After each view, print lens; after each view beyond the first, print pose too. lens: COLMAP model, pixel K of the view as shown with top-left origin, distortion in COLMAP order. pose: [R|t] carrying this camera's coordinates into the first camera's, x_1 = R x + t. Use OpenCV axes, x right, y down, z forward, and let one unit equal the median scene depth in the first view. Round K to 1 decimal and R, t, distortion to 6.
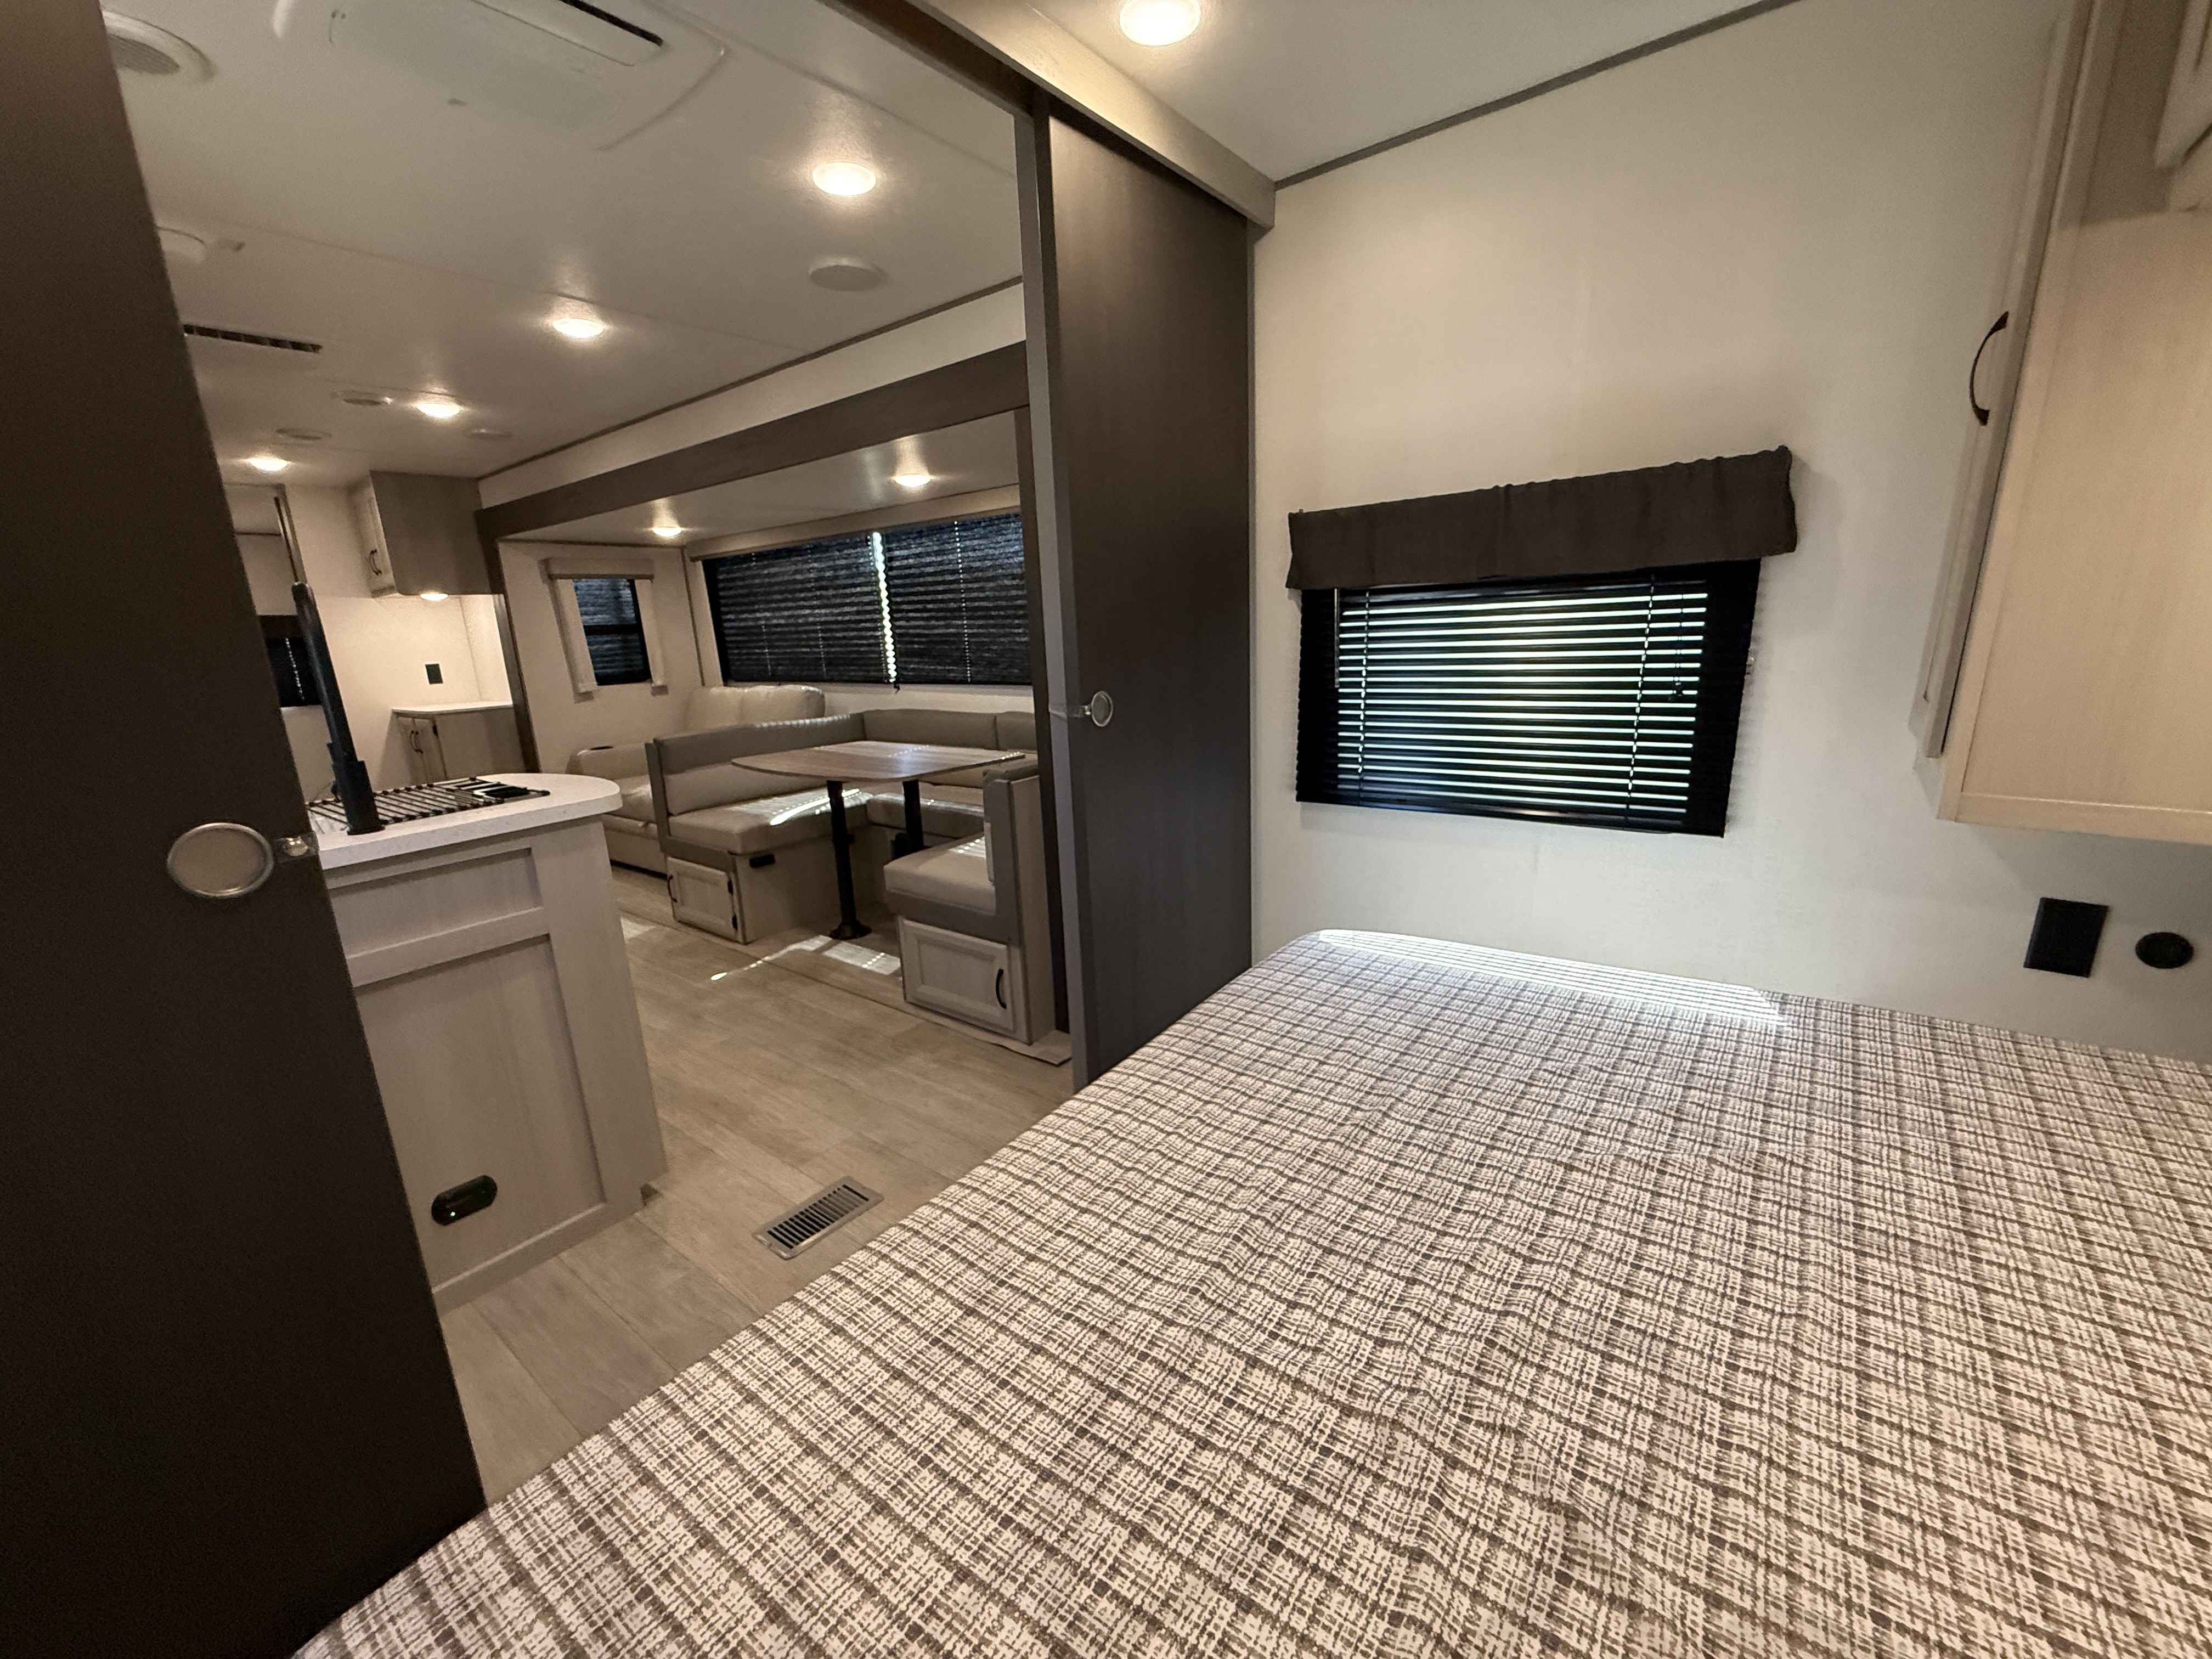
lens RADIAL K [[890.1, 0, 1108.6], [0, 890.1, 832.3], [0, 0, 1]] dist [-0.001704, 0.000346]
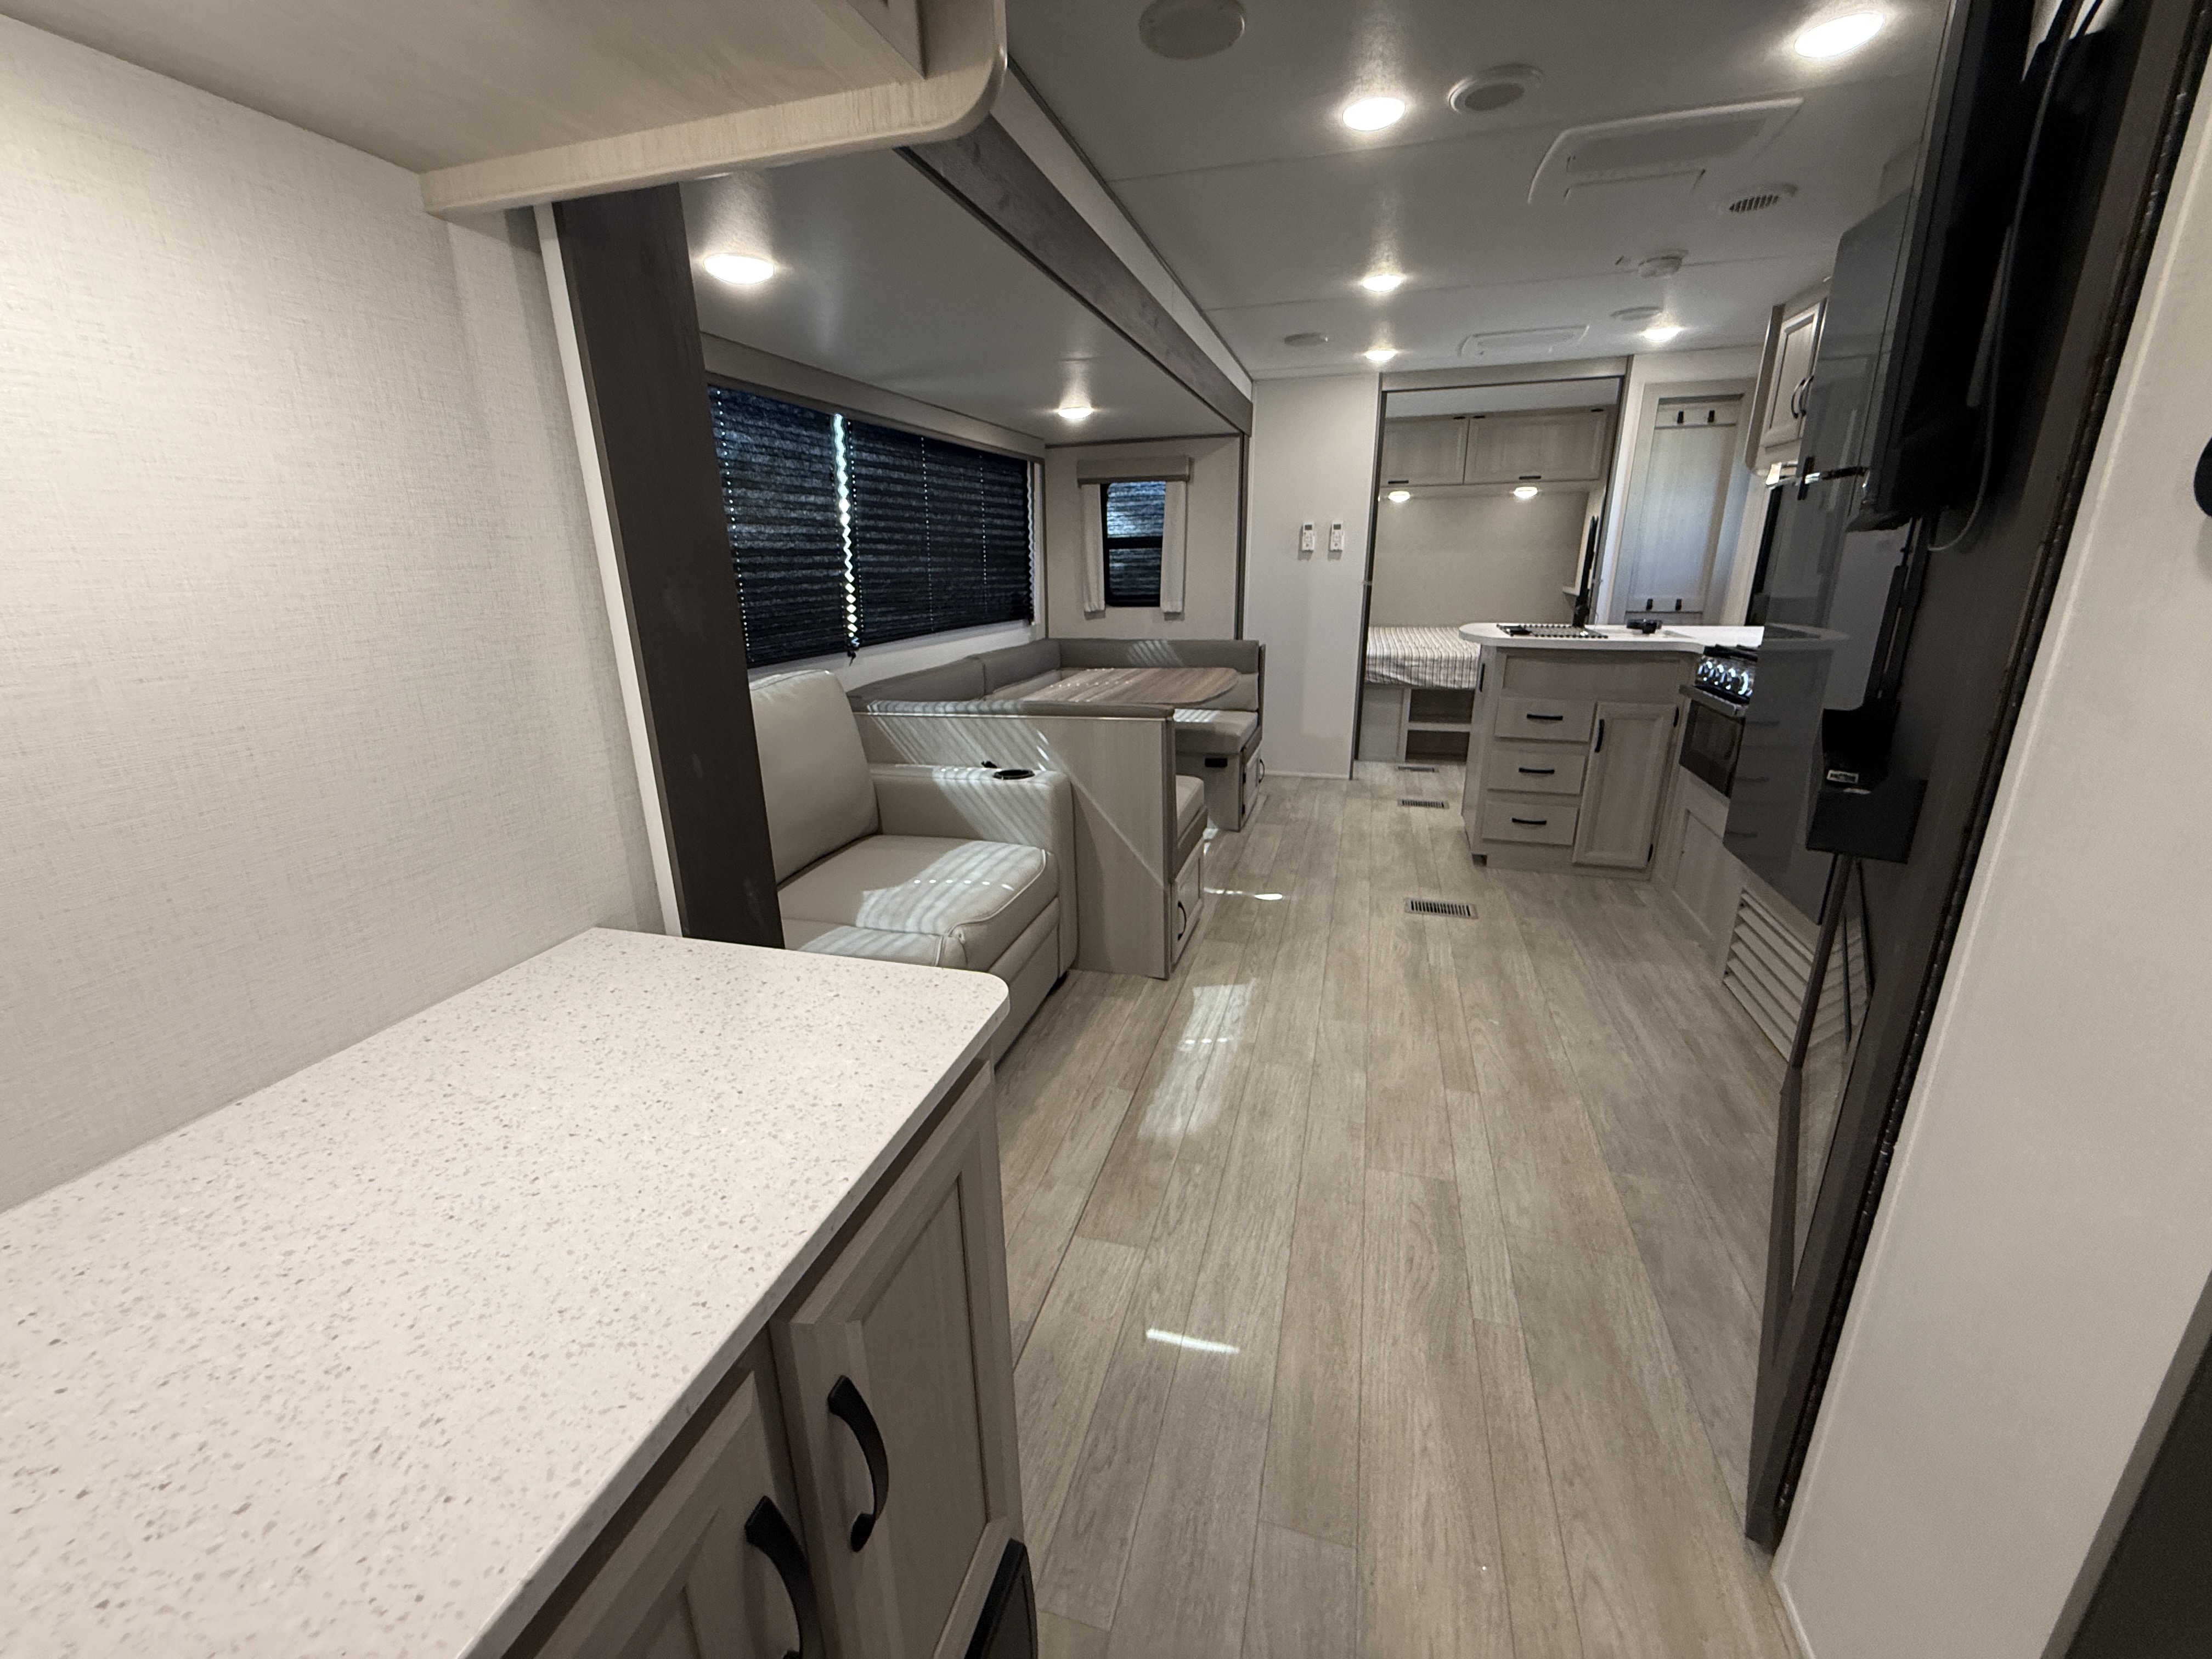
lens RADIAL K [[890.1, 0, 1092.1], [0, 890.1, 830.8], [0, 0, 1]] dist [-0.001704, 0.000346]
pose [[-0.355524, -0.228259, 0.906367, -0.972497], [0.253780, 0.909718, 0.328649, -0.223836], [-0.899555, 0.346860, -0.265499, 1.096431]]
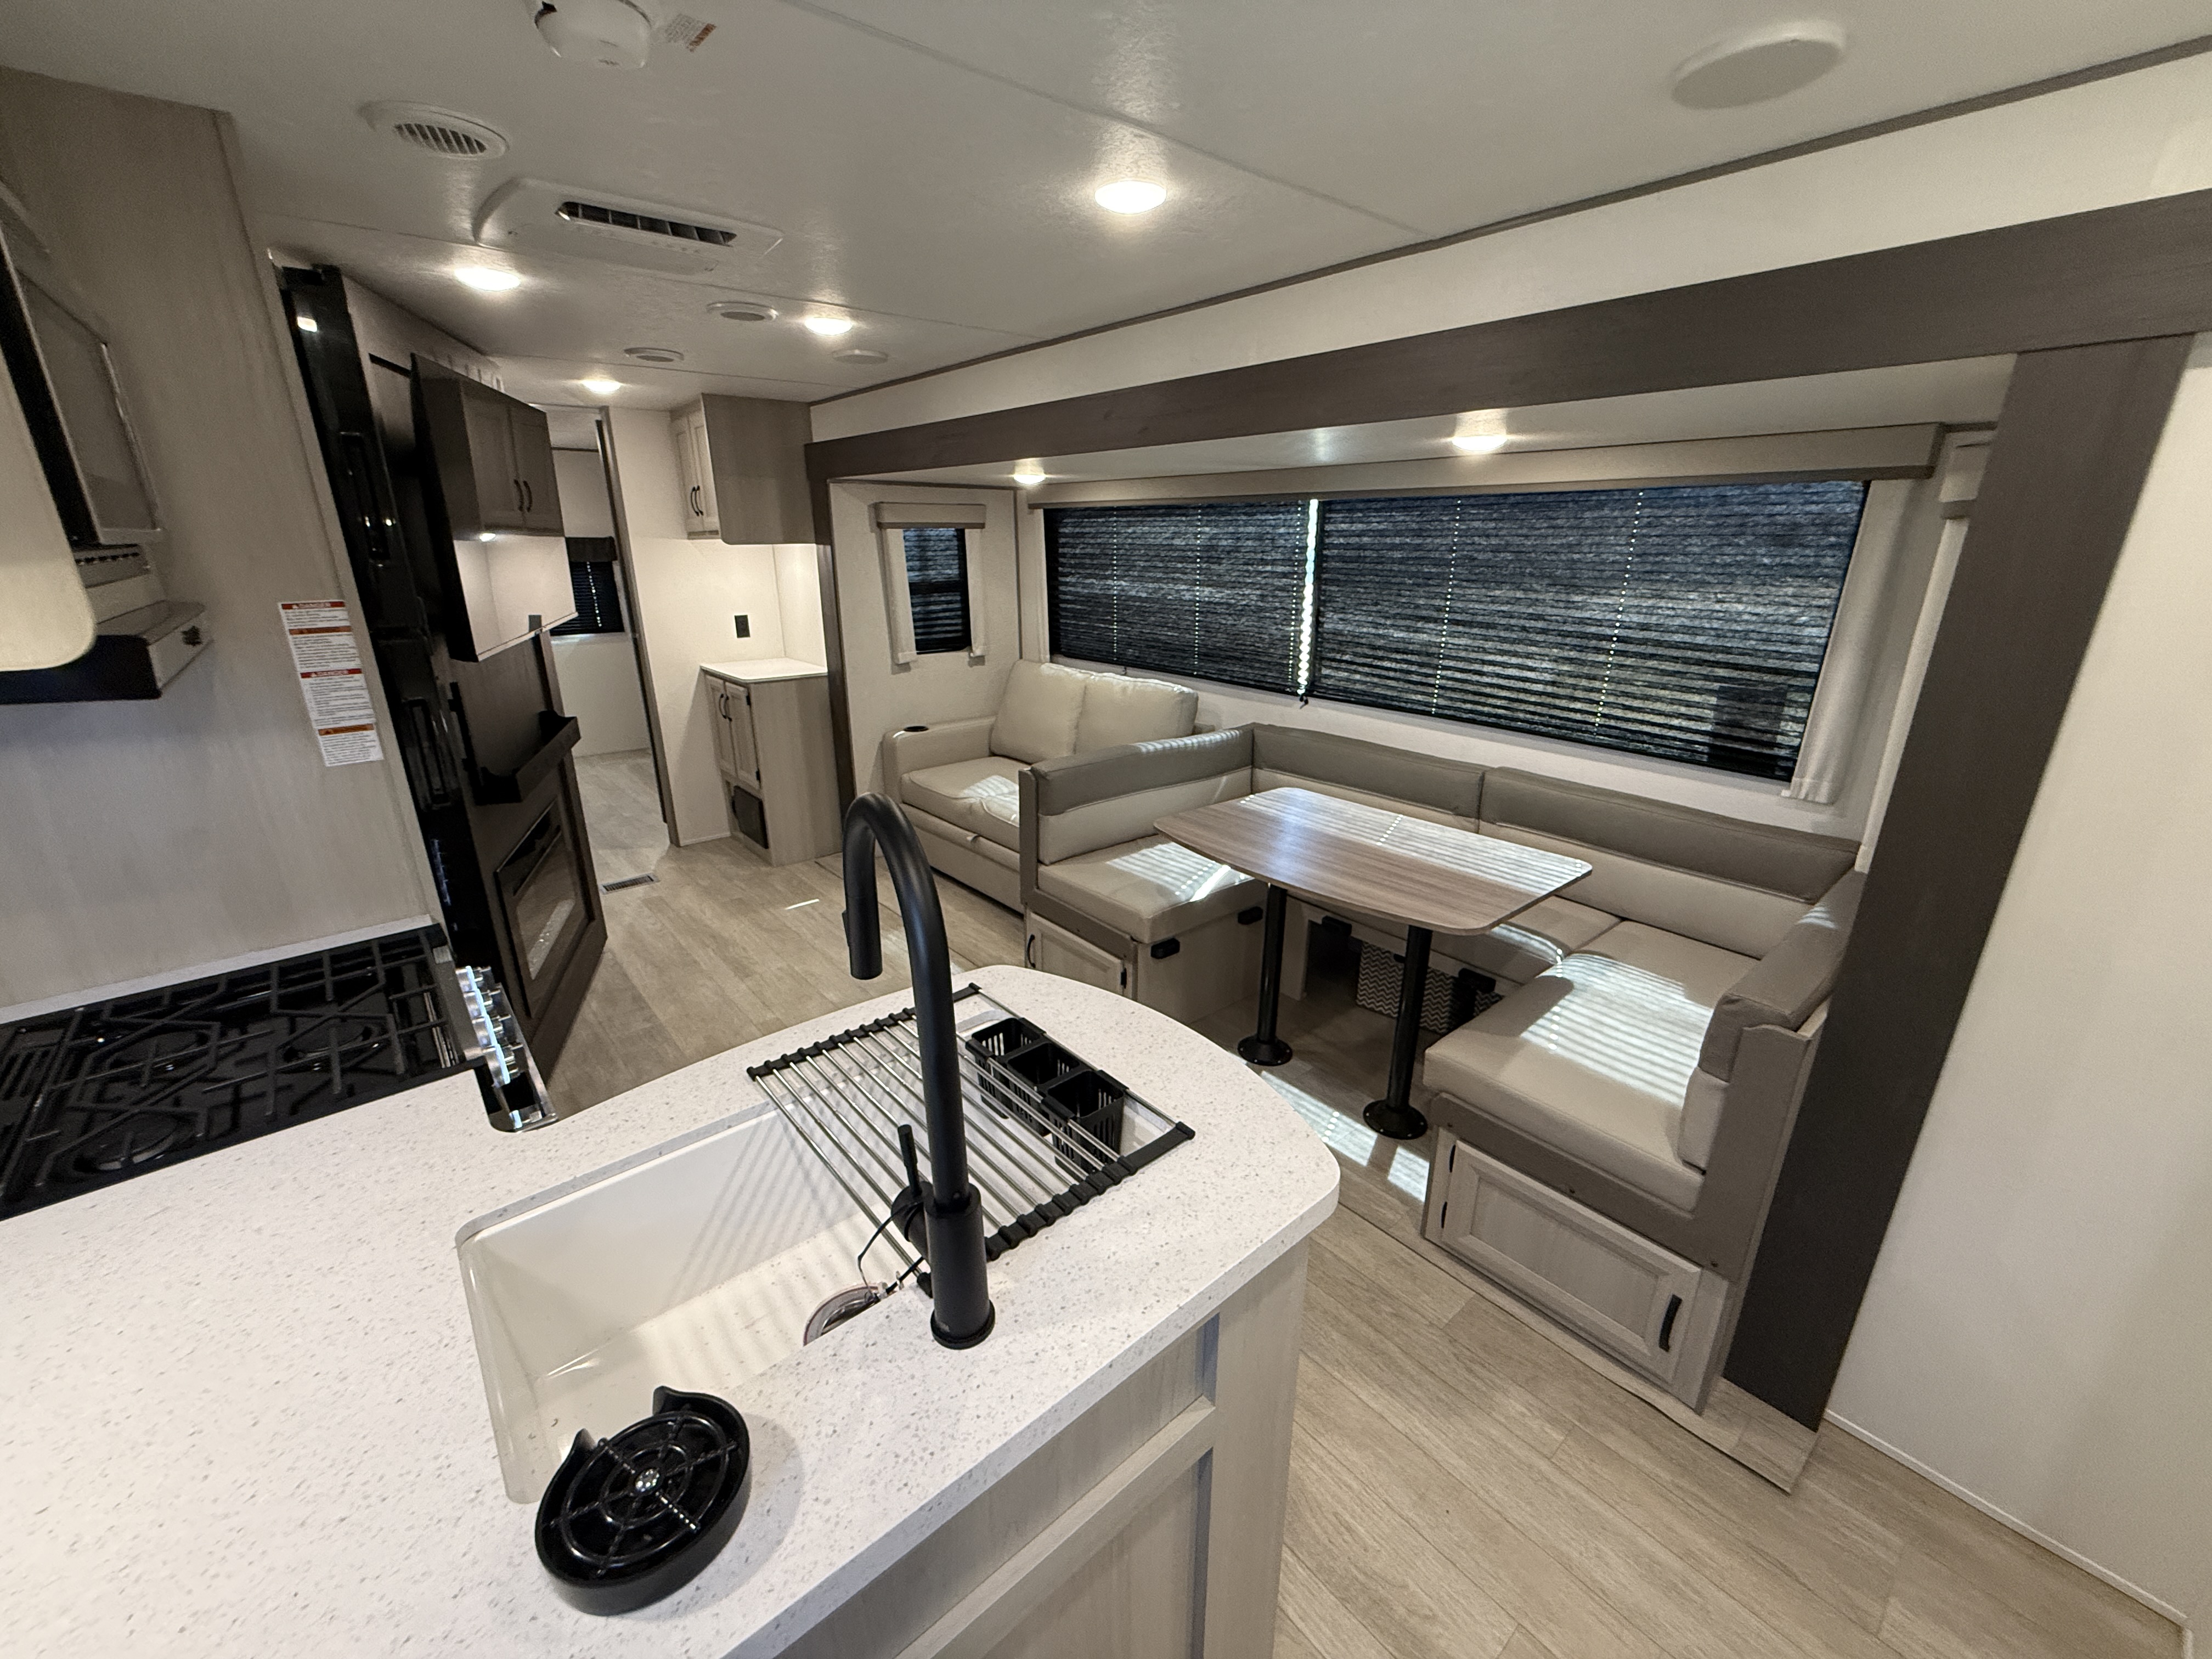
lens RADIAL K [[890.1, 0, 1108.3], [0, 890.1, 831.4], [0, 0, 1]] dist [-0.001704, 0.000346]
pose [[0.978150, 0.107633, -0.177873, -0.262972], [-0.090804, 0.990815, 0.100206, -0.116324], [0.187024, -0.081865, 0.978938, 0.215532]]
